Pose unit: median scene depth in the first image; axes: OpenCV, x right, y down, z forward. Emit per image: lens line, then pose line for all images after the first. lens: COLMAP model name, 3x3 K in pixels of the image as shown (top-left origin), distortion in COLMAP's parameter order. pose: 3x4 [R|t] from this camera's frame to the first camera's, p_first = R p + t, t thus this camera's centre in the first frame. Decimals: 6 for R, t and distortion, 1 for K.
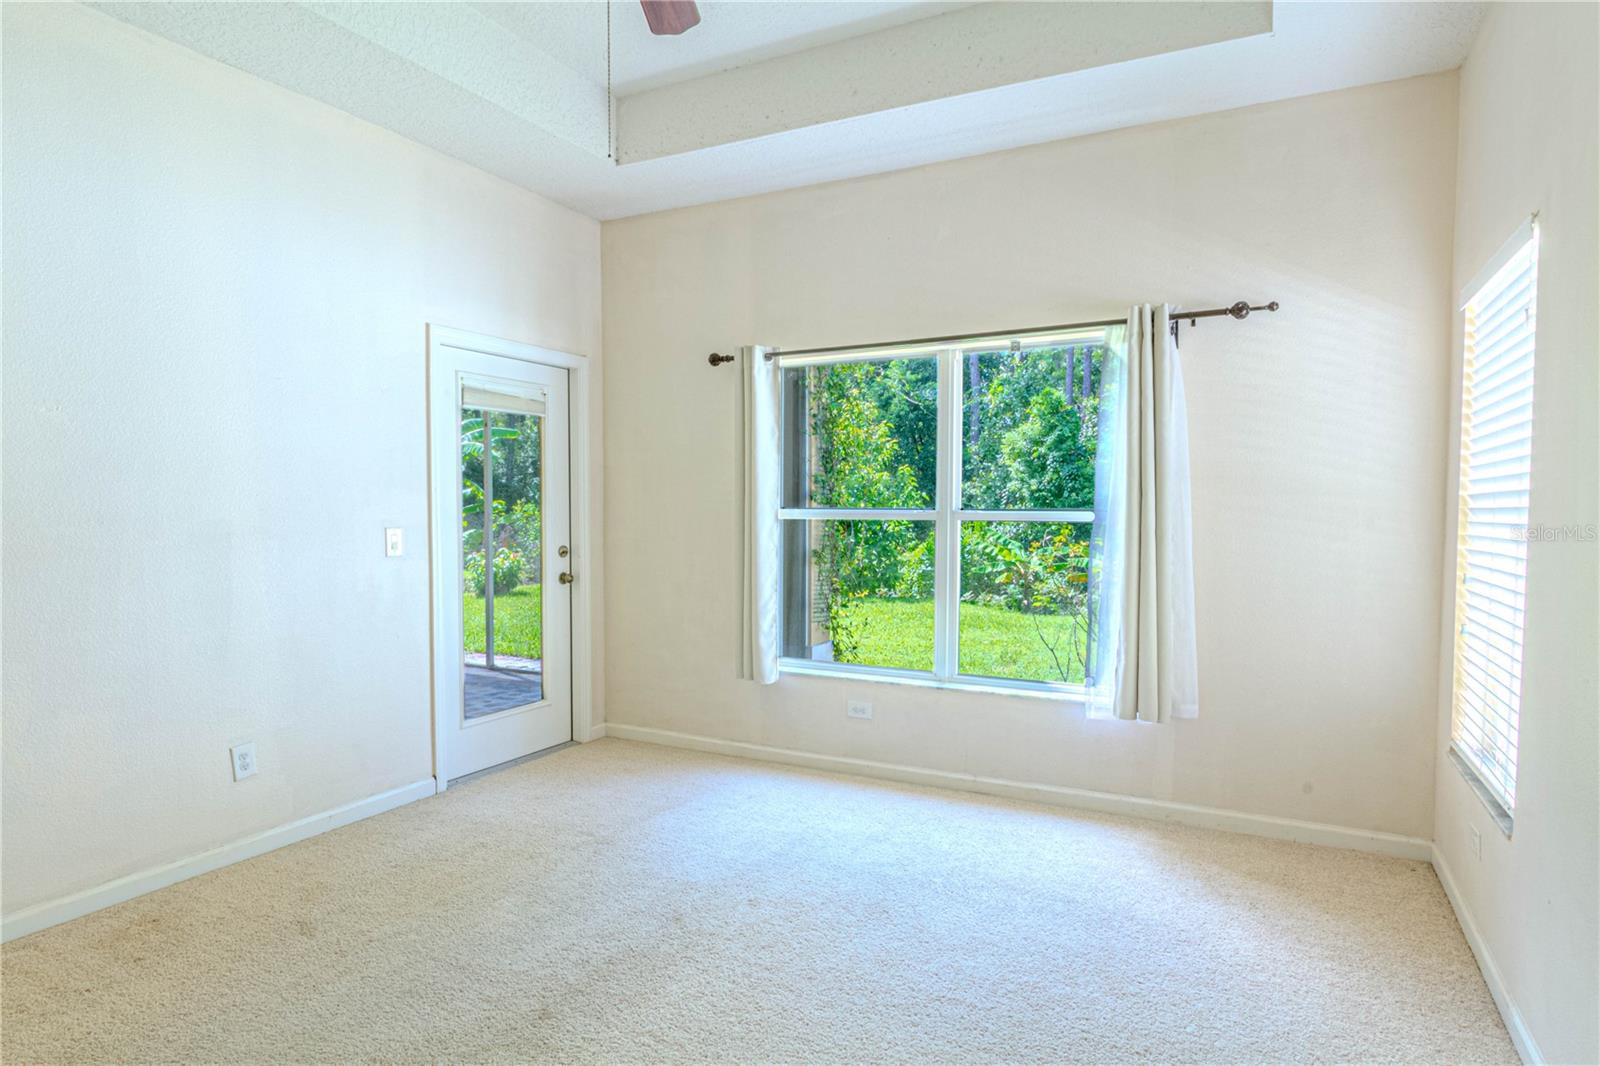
lens RADIAL K [[908.8, 0, 798.0], [0, 908.8, 533.5], [0, 0, 1]] dist [0.004389, -0.003722]
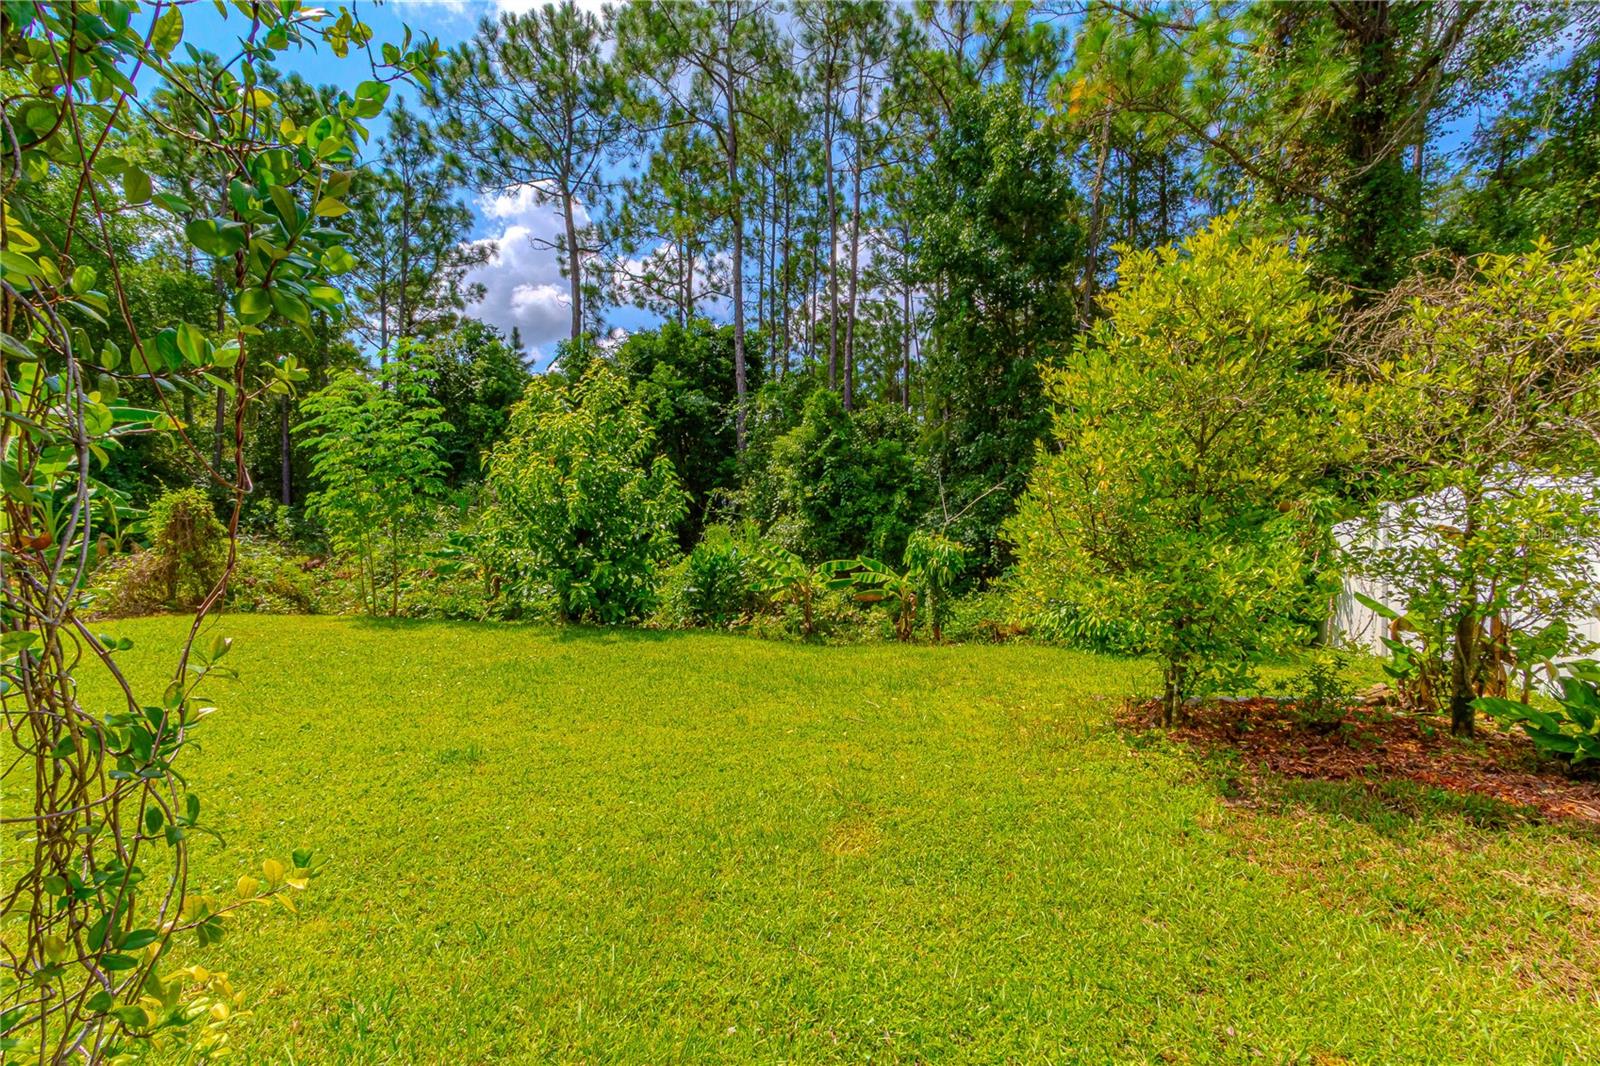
lens RADIAL K [[737.3, 0, 803.3], [0, 737.3, 537.6], [0, 0, 1]] dist [0.005031, -0.002340]
pose [[0.958662, -0.000568, 0.284545, 0.042332], [0.003603, 0.999942, -0.010140, -0.000110], [-0.284523, 0.010746, 0.958609, 0.290522]]
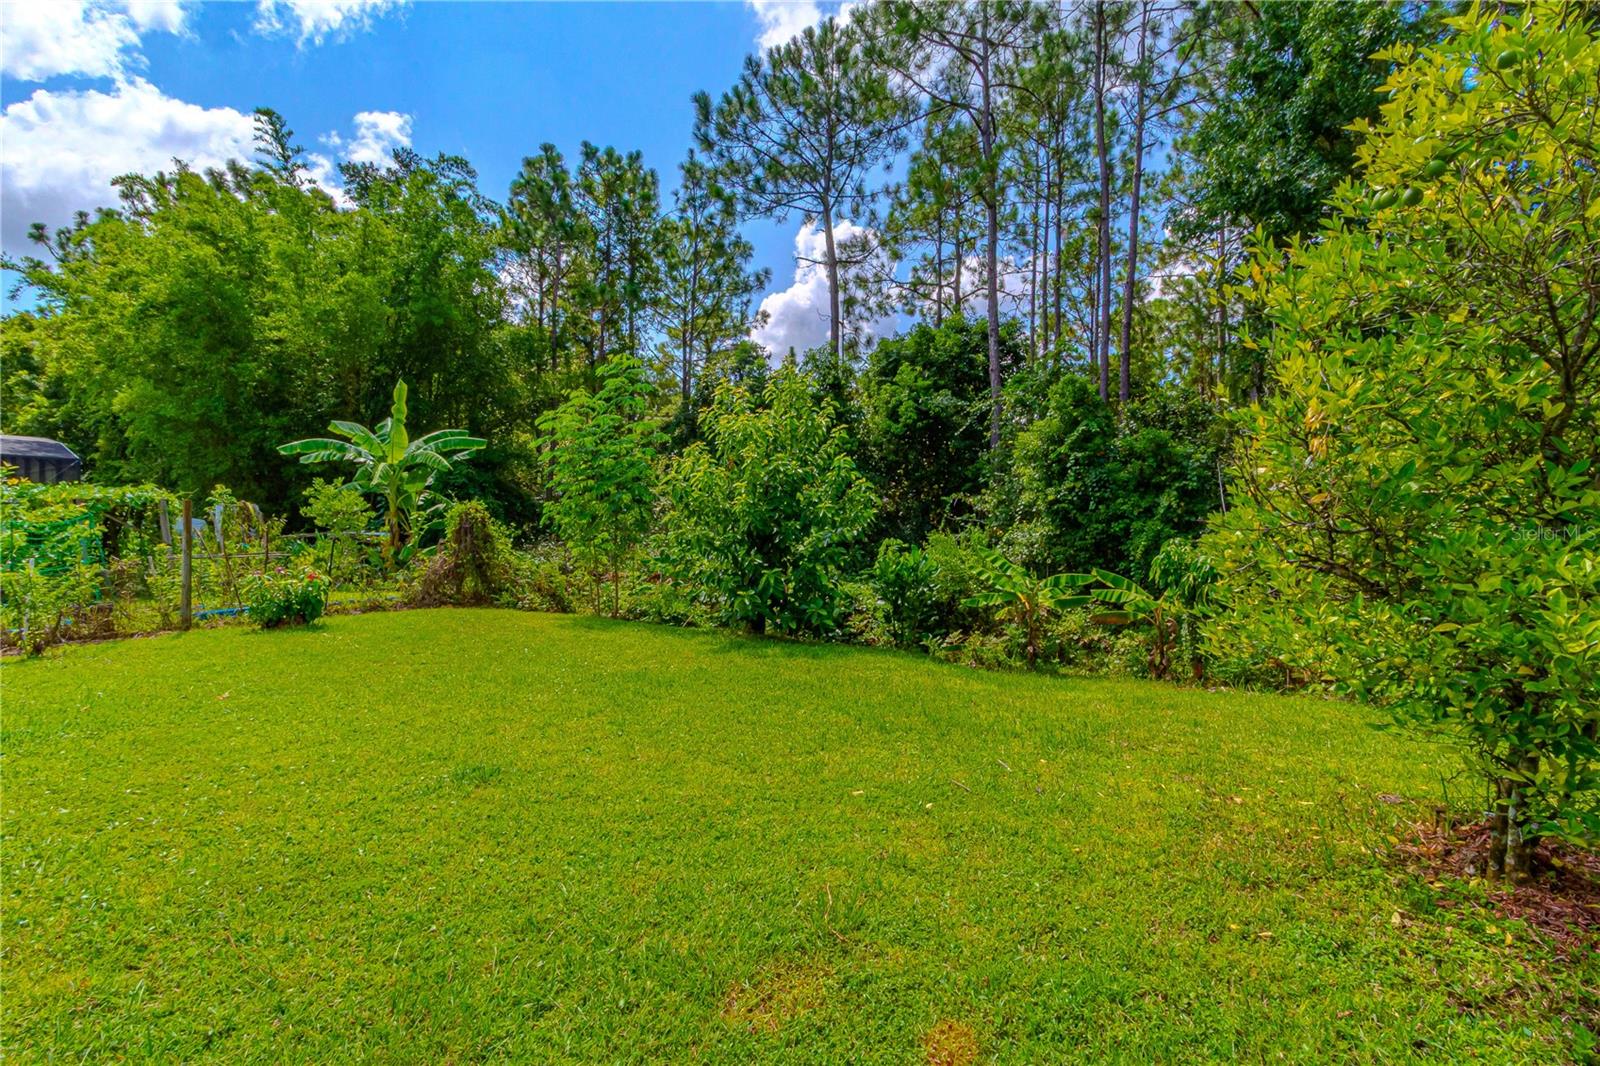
lens RADIAL K [[737.3, 0, 793.9], [0, 737.3, 540.1], [0, 0, 1]] dist [0.005031, -0.002340]
pose [[0.992755, 0.006411, -0.119985, 0.115916], [-0.008978, 0.999742, -0.020859, 0.001744], [0.119821, 0.021785, 0.992557, 0.339340]]
